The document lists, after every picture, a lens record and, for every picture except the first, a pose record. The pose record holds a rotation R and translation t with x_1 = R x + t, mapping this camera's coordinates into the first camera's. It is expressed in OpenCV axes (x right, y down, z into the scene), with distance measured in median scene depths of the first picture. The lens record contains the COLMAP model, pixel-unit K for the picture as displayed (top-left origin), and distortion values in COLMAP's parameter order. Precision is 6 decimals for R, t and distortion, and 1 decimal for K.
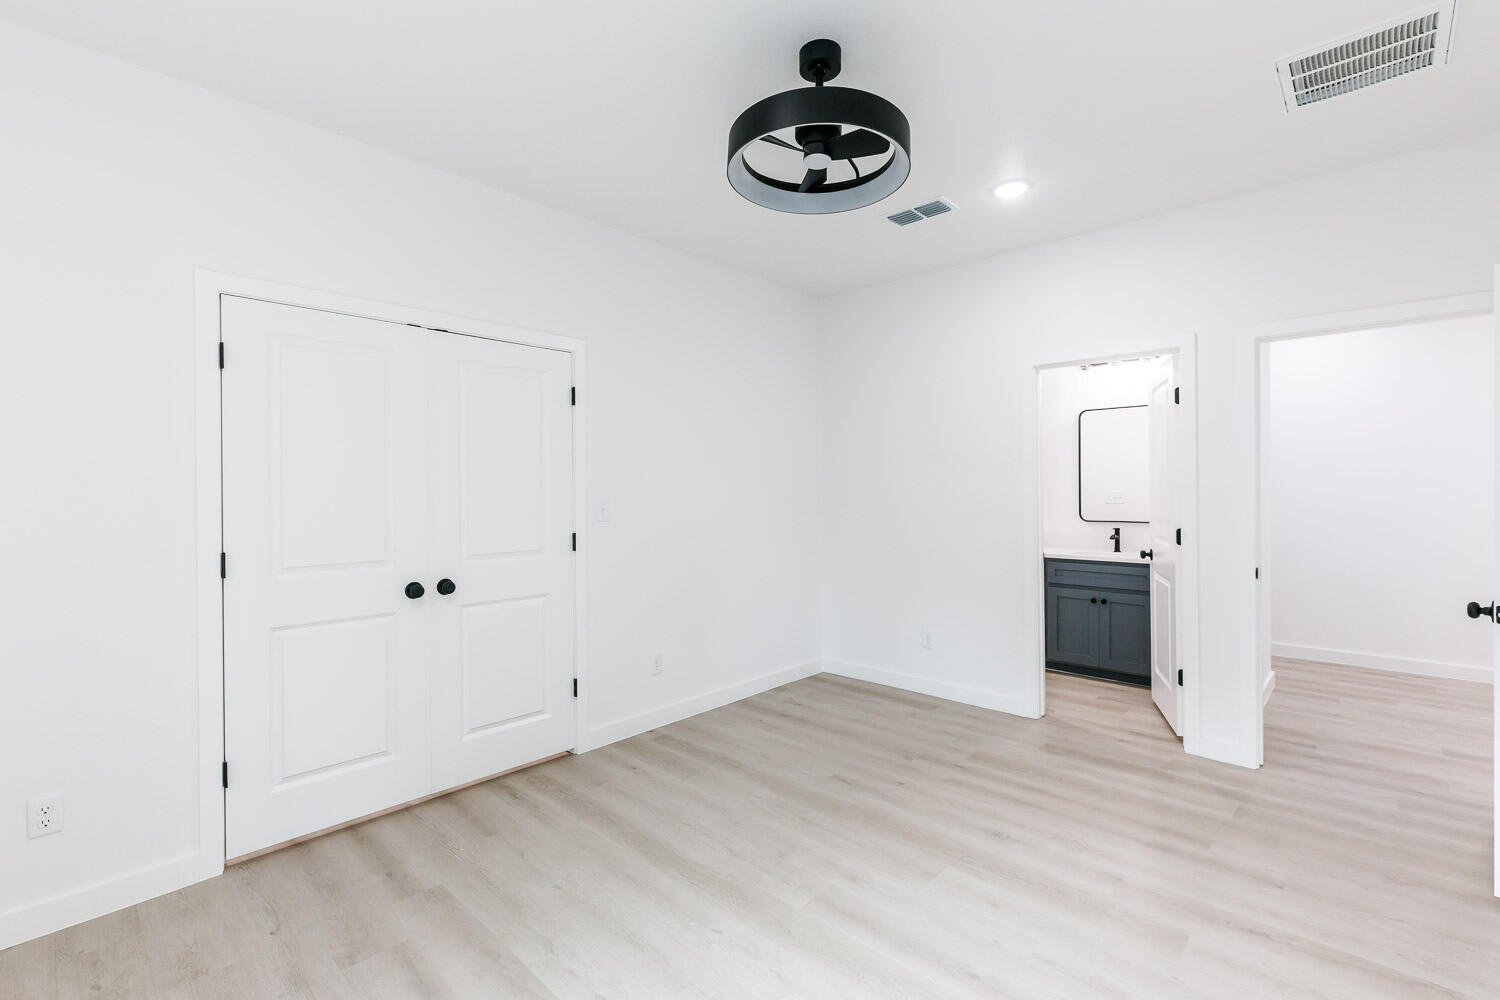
lens RADIAL K [[670.9, 0, 748.0], [0, 670.9, 496.4], [0, 0, 1]] dist [-0.002283, -0.000073]
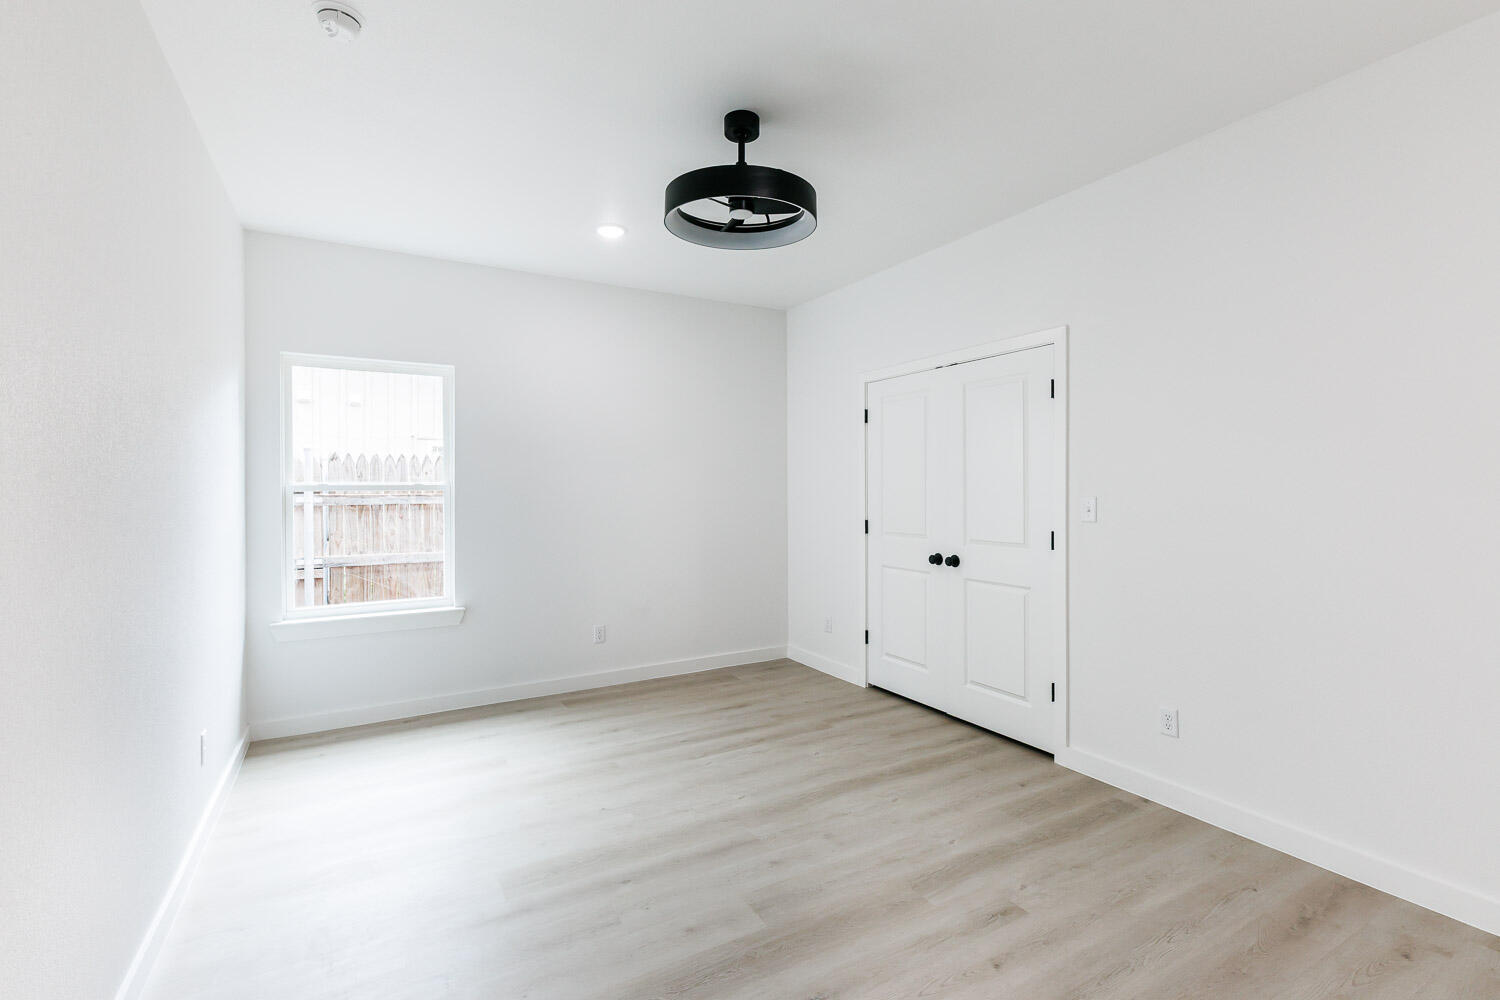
lens RADIAL K [[670.9, 0, 742.2], [0, 670.9, 507.0], [0, 0, 1]] dist [-0.002283, -0.000073]
pose [[-0.296221, 0.038329, -0.954350, 0.885296], [-0.004758, 0.999123, 0.041604, -0.021537], [0.955108, 0.016864, -0.295778, 0.963182]]
